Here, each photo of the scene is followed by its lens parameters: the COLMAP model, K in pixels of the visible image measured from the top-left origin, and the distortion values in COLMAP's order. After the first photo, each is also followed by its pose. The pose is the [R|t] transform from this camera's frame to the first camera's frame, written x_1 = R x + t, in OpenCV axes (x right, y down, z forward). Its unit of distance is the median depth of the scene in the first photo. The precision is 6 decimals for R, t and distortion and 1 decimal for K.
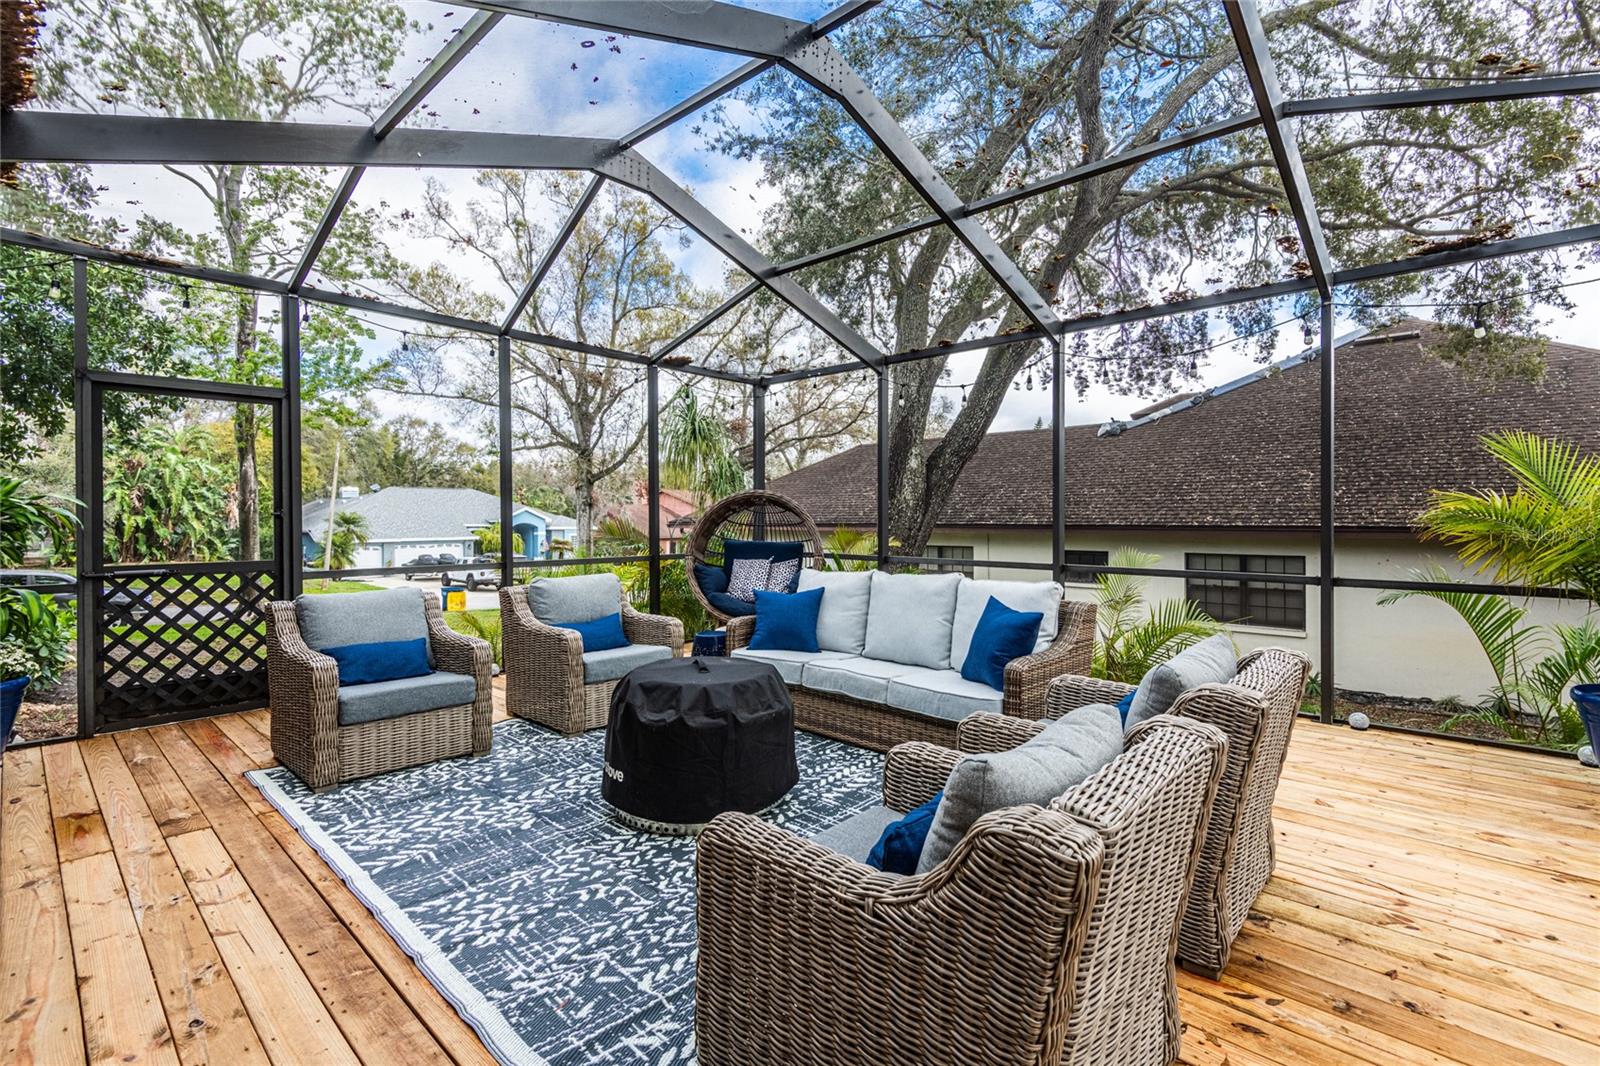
lens RADIAL K [[744.7, 0, 800.0], [0, 744.7, 533.0], [0, 0, 1]] dist [0.031987, -0.020173]
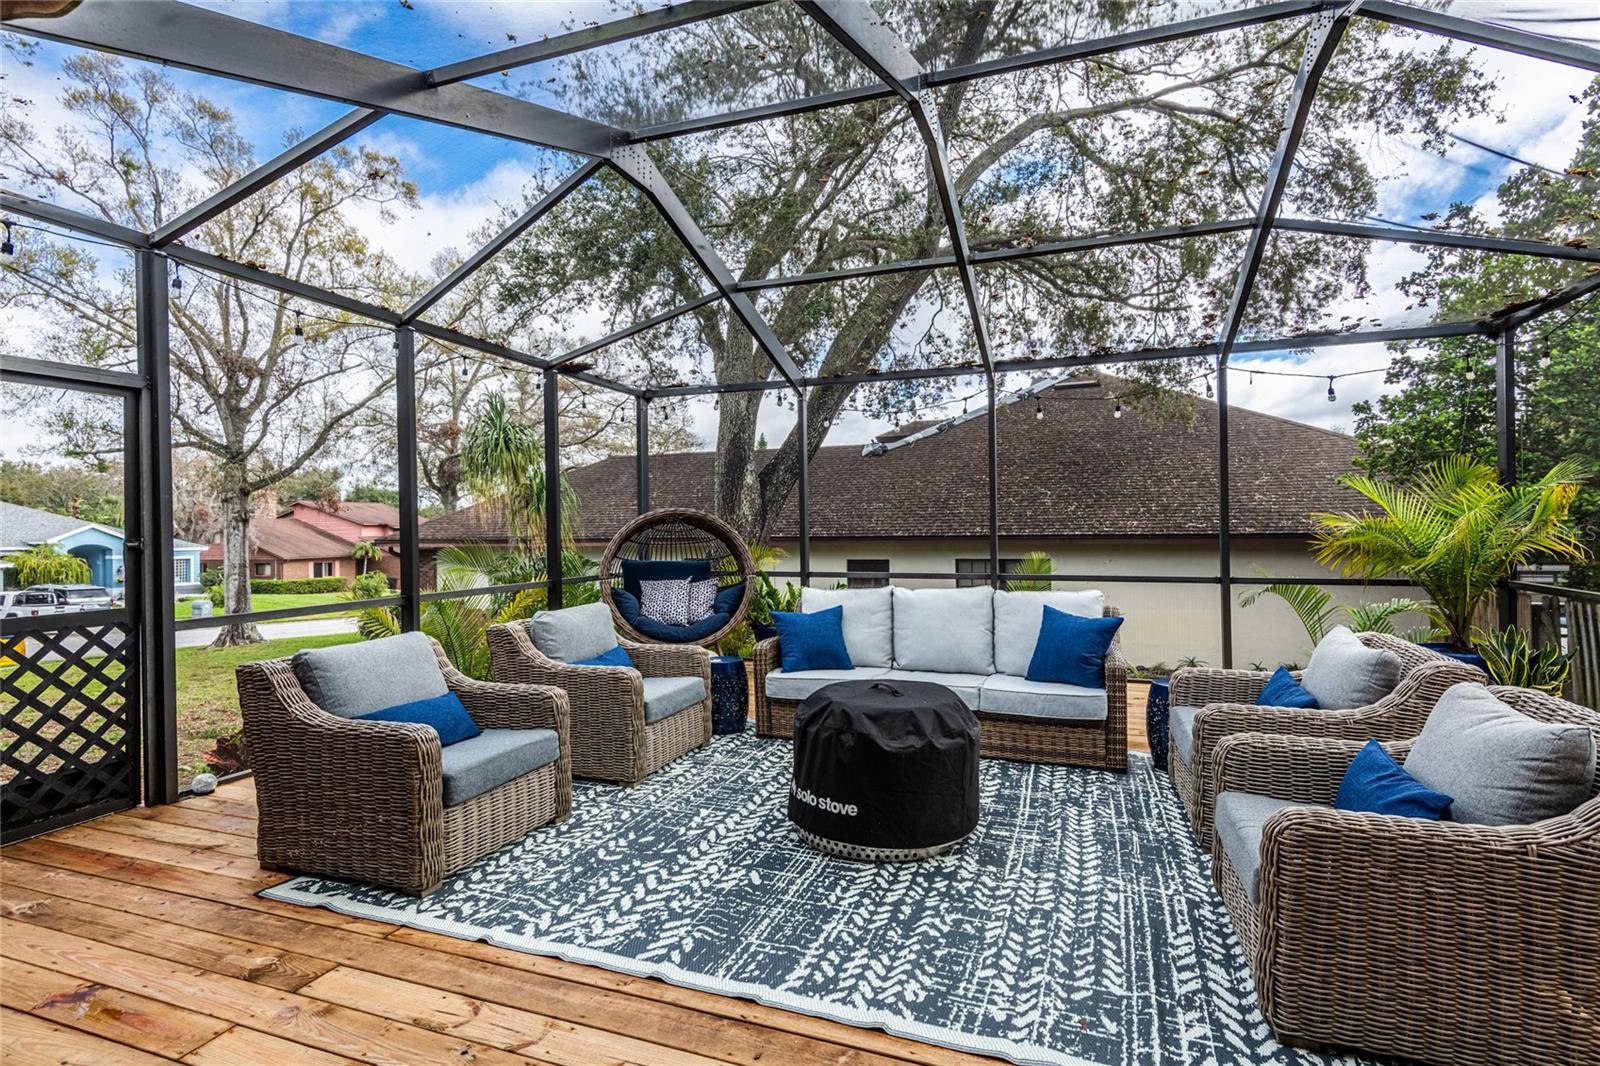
lens RADIAL K [[744.7, 0, 800.0], [0, 744.7, 533.0], [0, 0, 1]] dist [0.031987, -0.020173]
pose [[0.922678, -0.015436, 0.385262, -0.564137], [0.021608, 0.999698, -0.011695, -0.021271], [-0.384965, 0.019116, 0.922733, 0.102547]]
